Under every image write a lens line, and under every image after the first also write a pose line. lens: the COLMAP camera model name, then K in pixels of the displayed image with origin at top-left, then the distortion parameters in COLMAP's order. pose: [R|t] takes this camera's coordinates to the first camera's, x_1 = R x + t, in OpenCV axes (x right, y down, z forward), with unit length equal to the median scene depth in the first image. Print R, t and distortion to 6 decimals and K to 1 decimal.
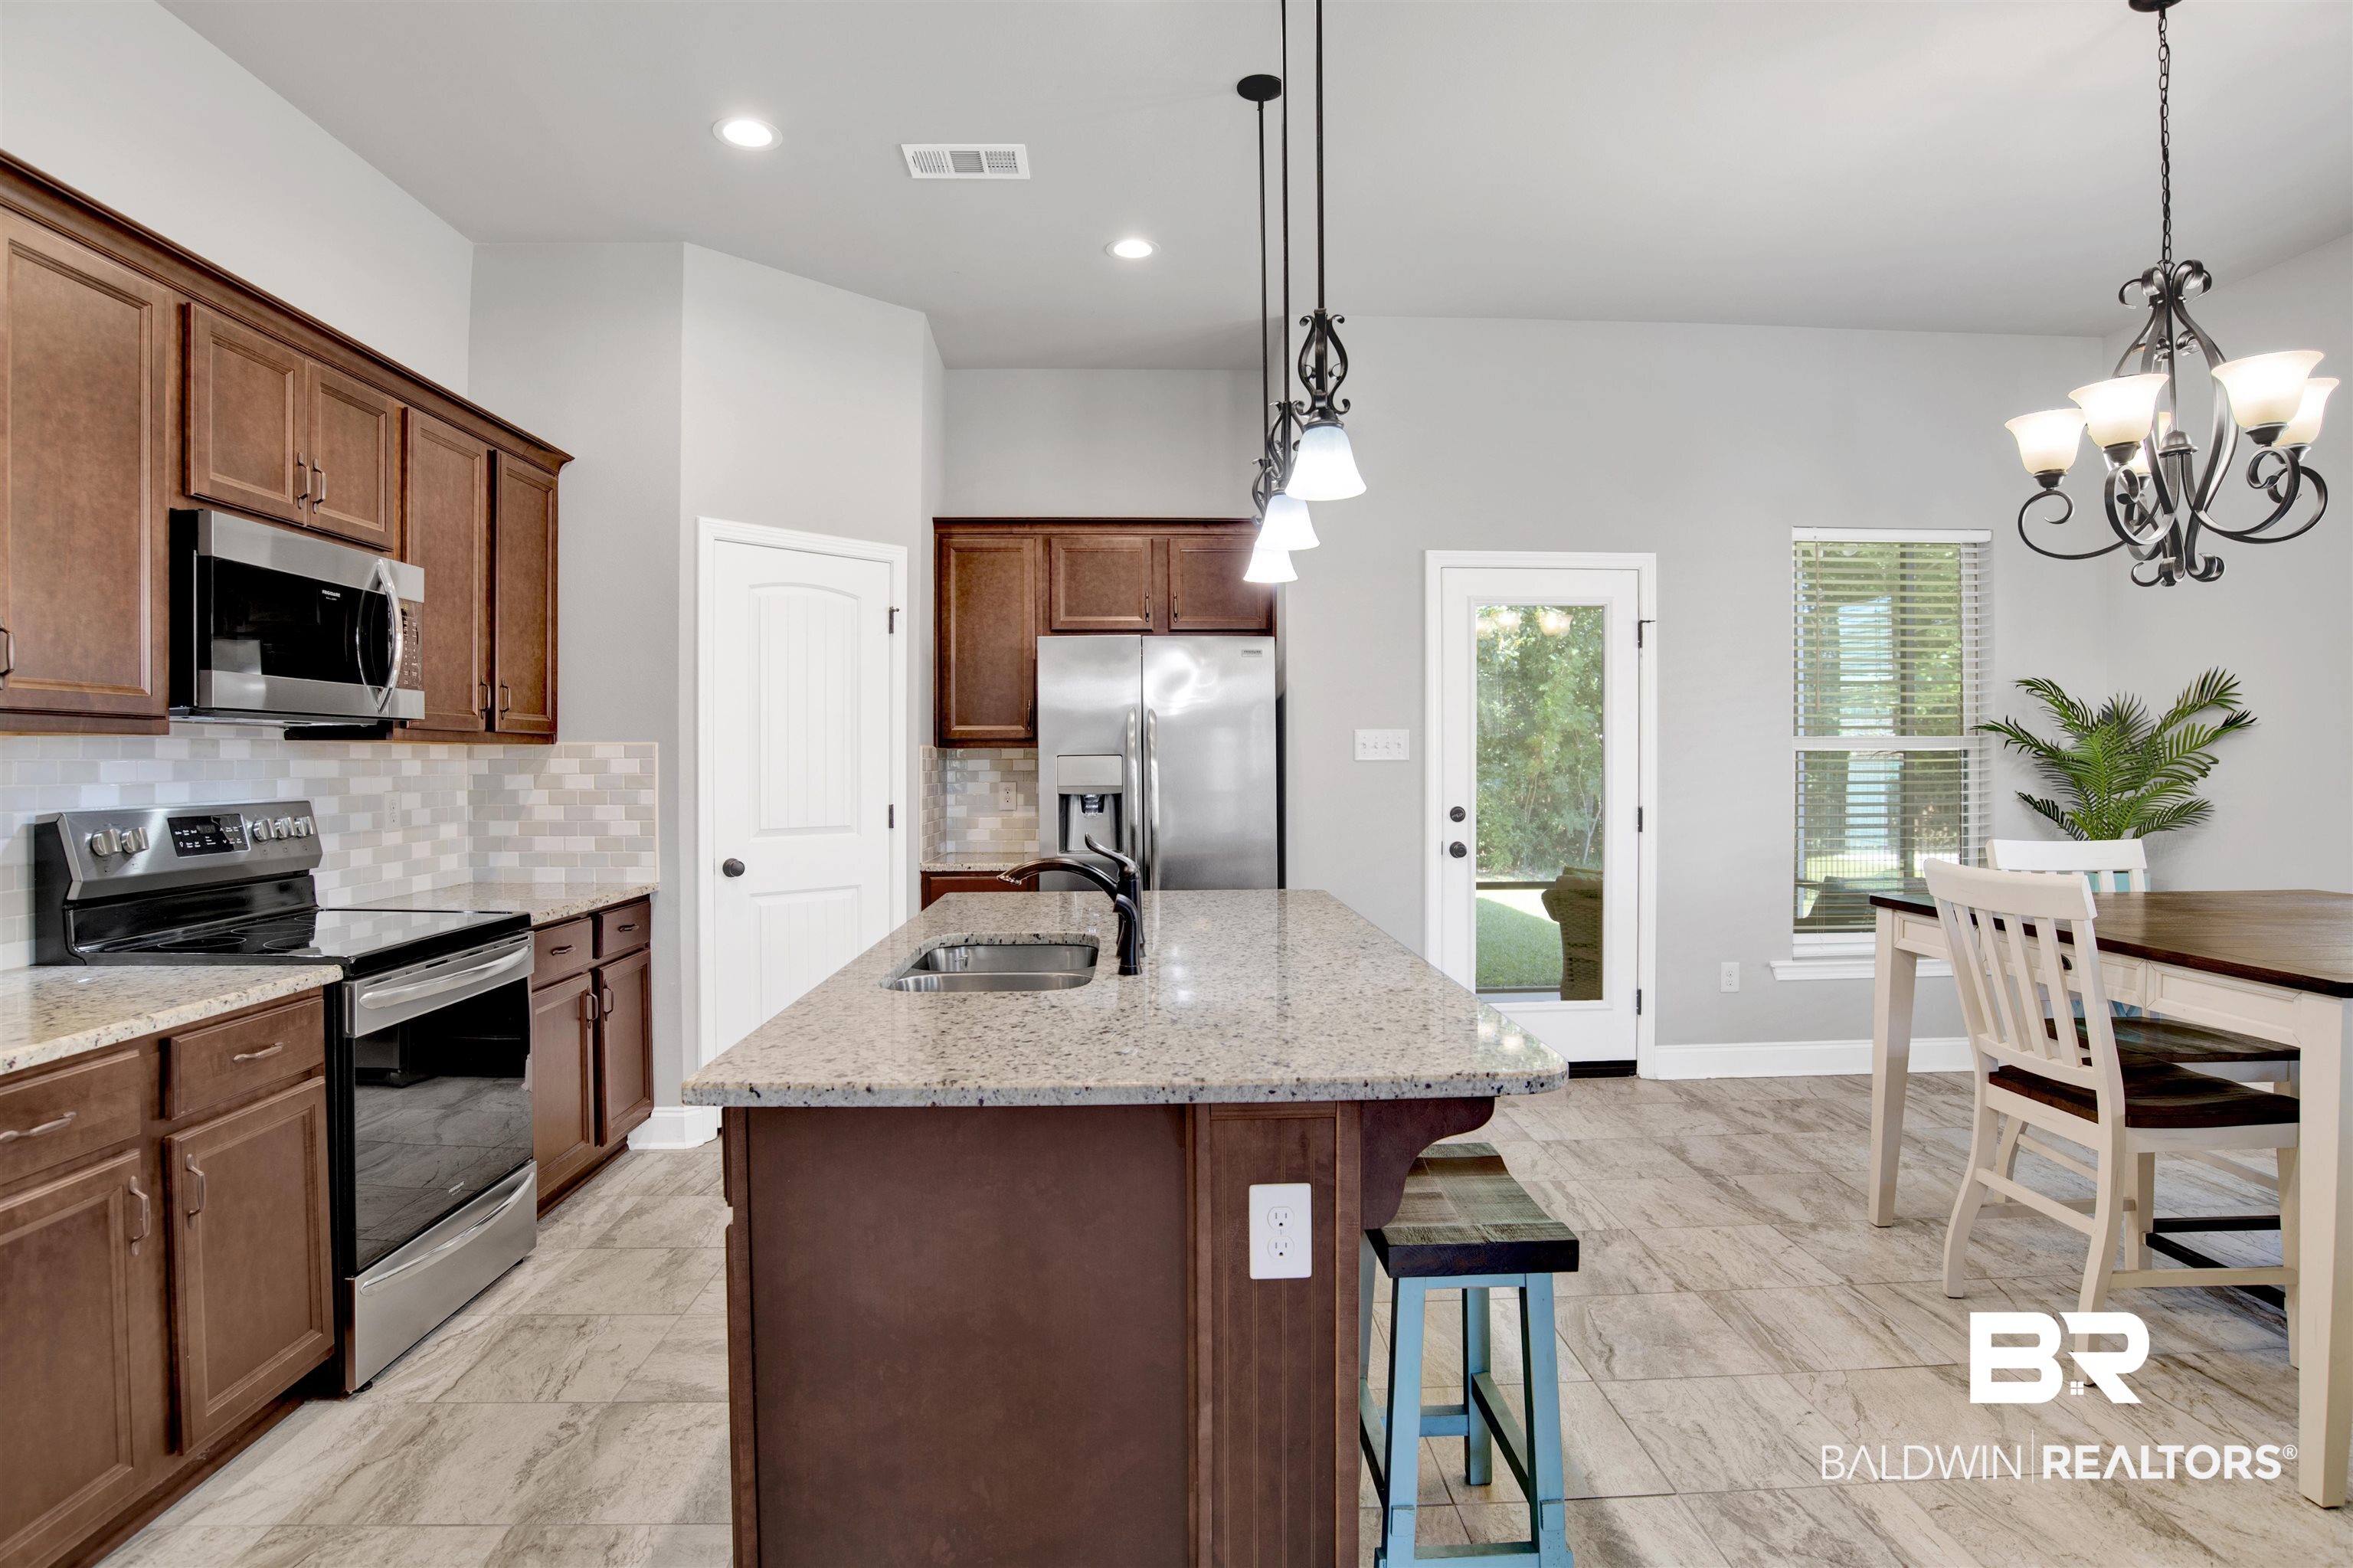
lens RADIAL K [[1248.1, 0, 1191.4], [0, 1248.1, 775.0], [0, 0, 1]] dist [-0.061231, 0.023536]
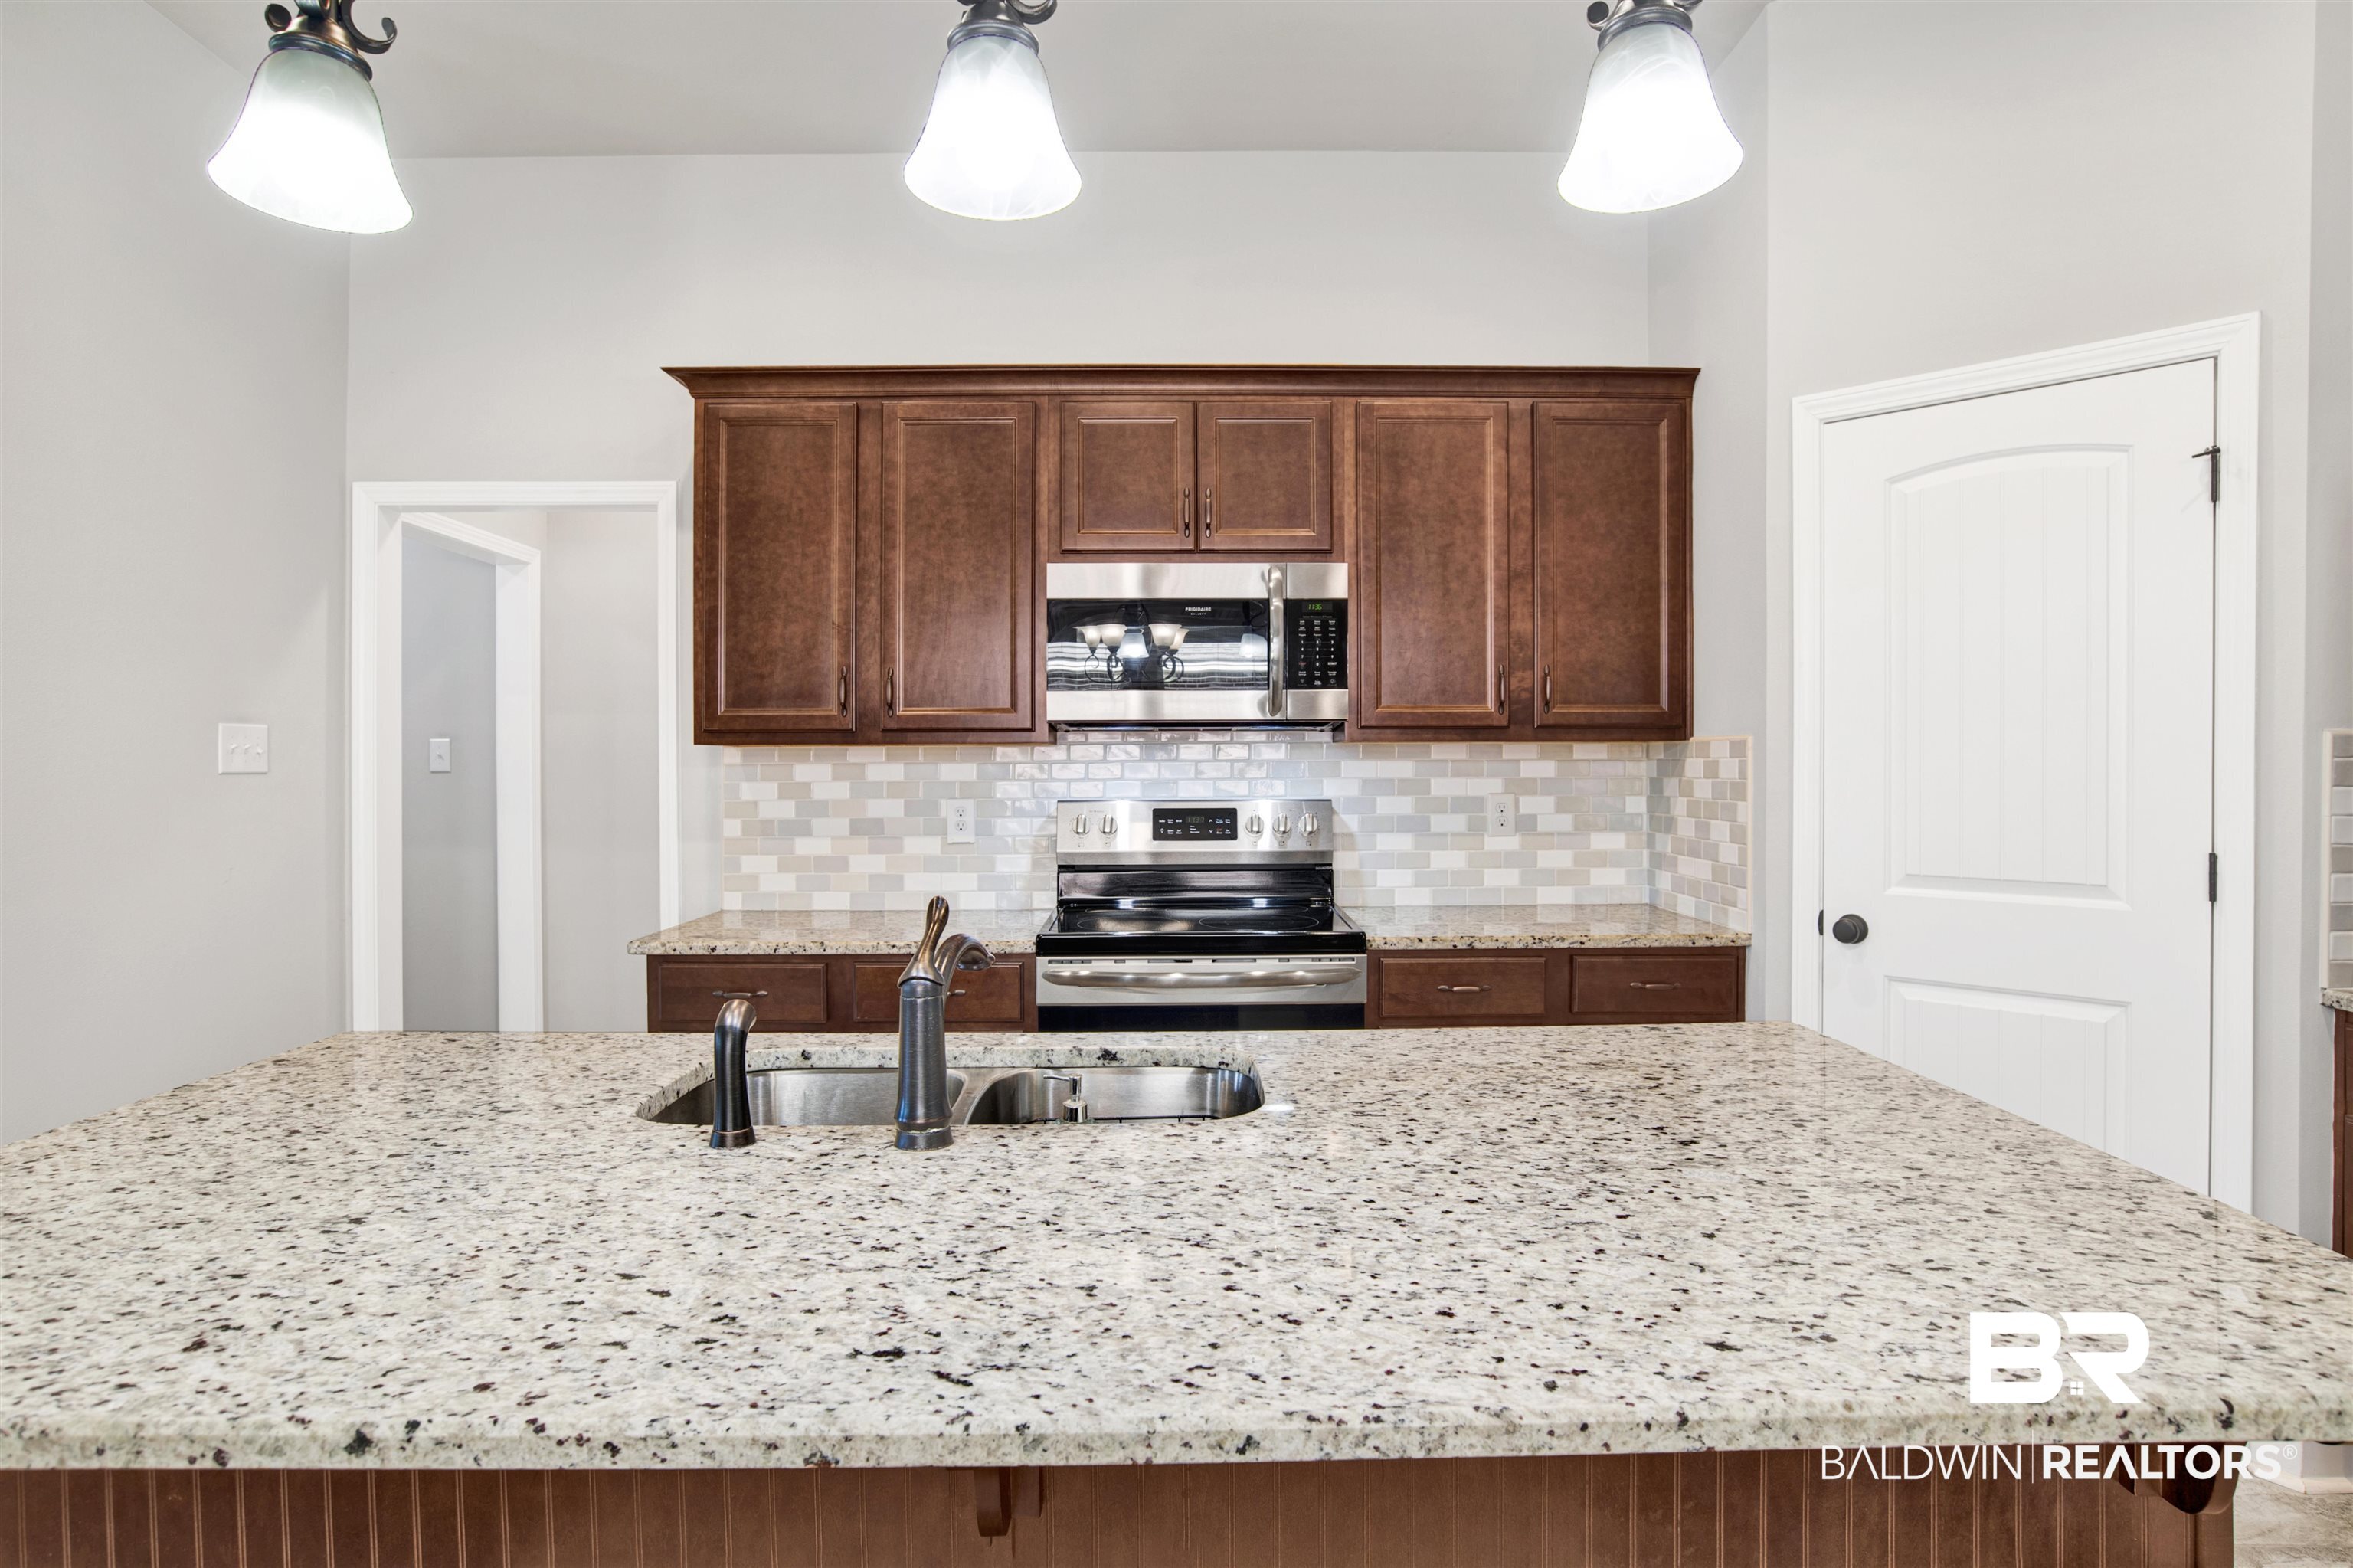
lens RADIAL K [[1256.0, 0, 1165.9], [0, 1256.0, 787.7], [0, 0, 1]] dist [-0.072314, 0.026224]
pose [[-0.033459, 0.020997, -0.999220, 0.287909], [-0.008070, 0.999741, 0.021278, -0.008807], [0.999408, 0.008776, -0.033281, 0.692606]]
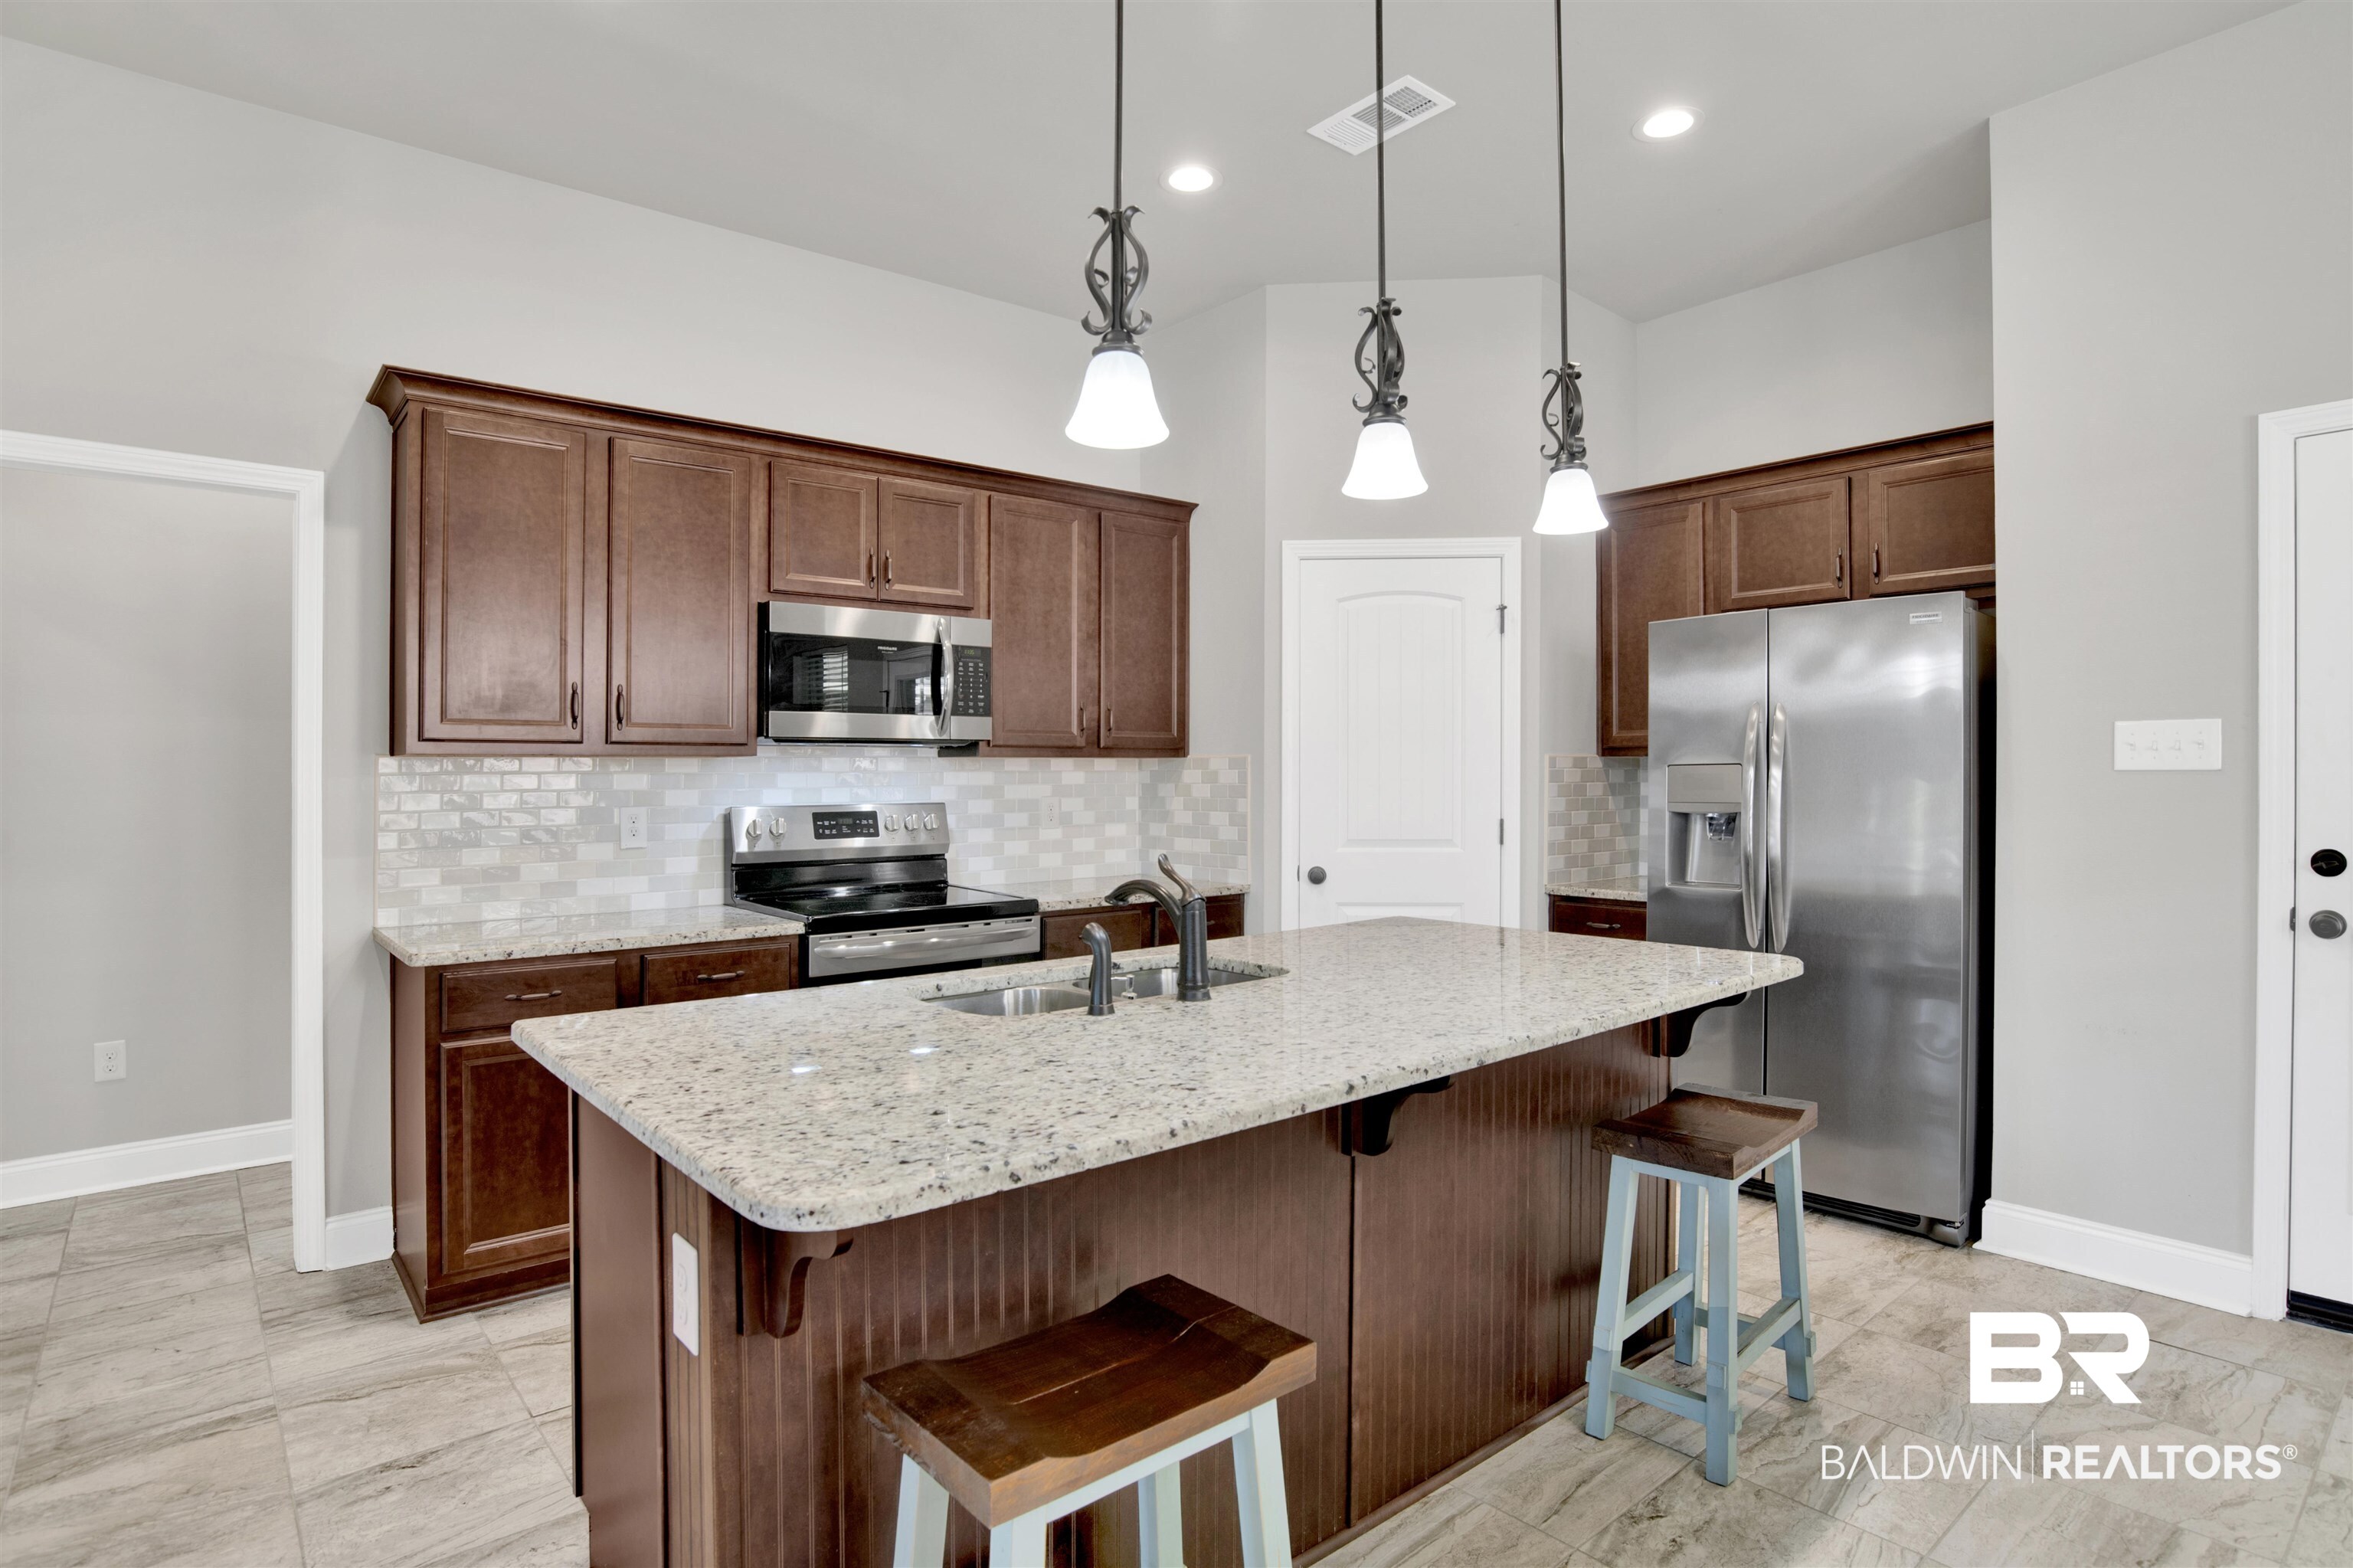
lens RADIAL K [[1242.8, 0, 1170.8], [0, 1242.8, 773.0], [0, 0, 1]] dist [-0.073275, 0.025025]
pose [[0.607364, -0.000662, -0.794423, 0.389529], [-0.005856, 0.999969, -0.005310, -0.004163], [0.794402, 0.007877, 0.607341, 0.289066]]
